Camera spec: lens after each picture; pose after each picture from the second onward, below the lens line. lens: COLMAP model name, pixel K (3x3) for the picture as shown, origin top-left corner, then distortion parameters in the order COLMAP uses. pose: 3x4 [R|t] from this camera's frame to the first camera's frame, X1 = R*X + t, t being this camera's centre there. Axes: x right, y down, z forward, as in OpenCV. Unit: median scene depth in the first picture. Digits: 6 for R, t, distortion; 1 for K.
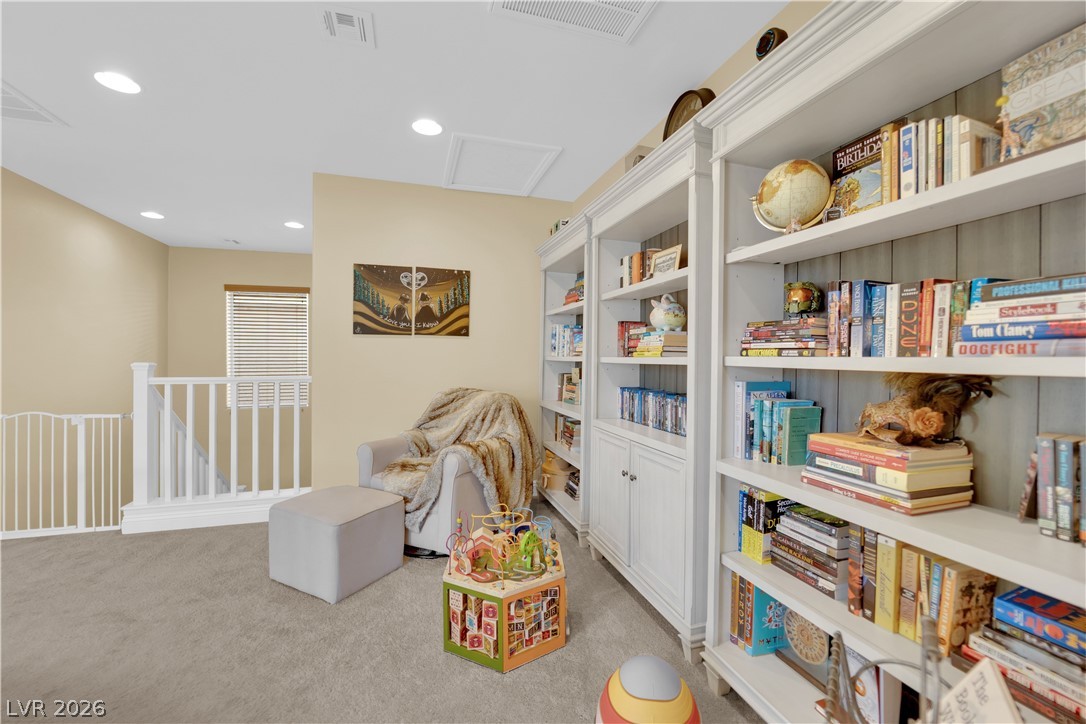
lens RADIAL K [[434.8, 0, 542.2], [0, 434.8, 356.3], [0, 0, 1]] dist [-0.010133, -0.003538]
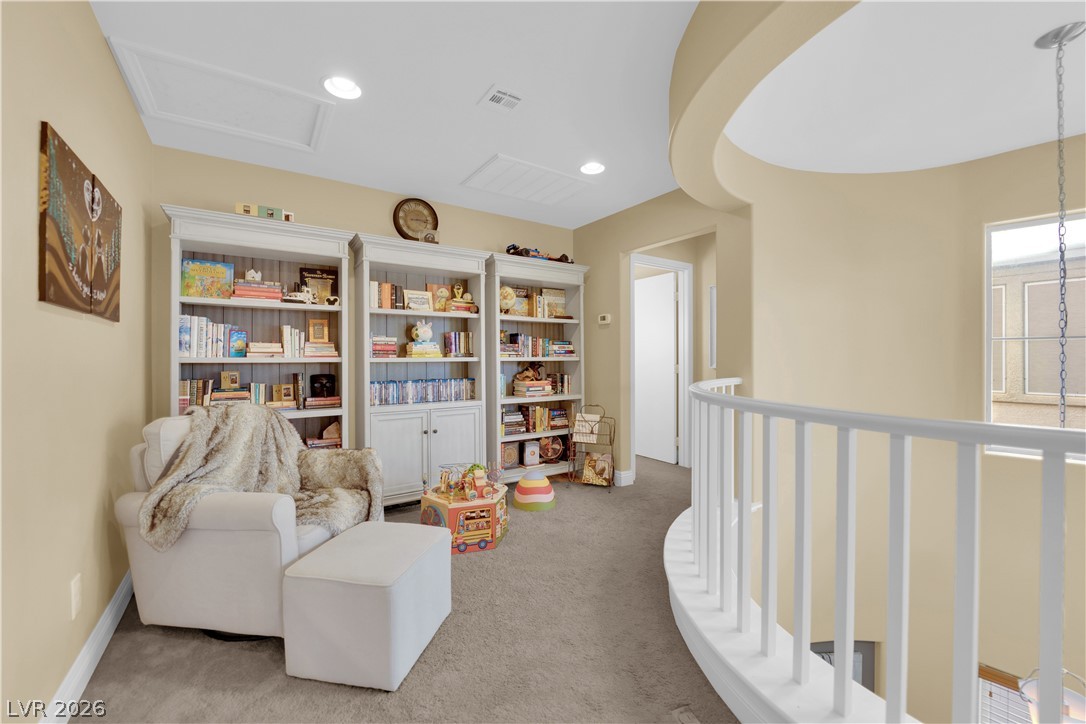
lens RADIAL K [[434.8, 0, 543.1], [0, 434.8, 360.2], [0, 0, 1]] dist [-0.010133, -0.003538]
pose [[-0.277590, -0.008834, 0.960659, -2.354618], [0.001383, 0.999953, 0.009595, -0.007103], [-0.960699, 0.003992, -0.277565, 1.690873]]
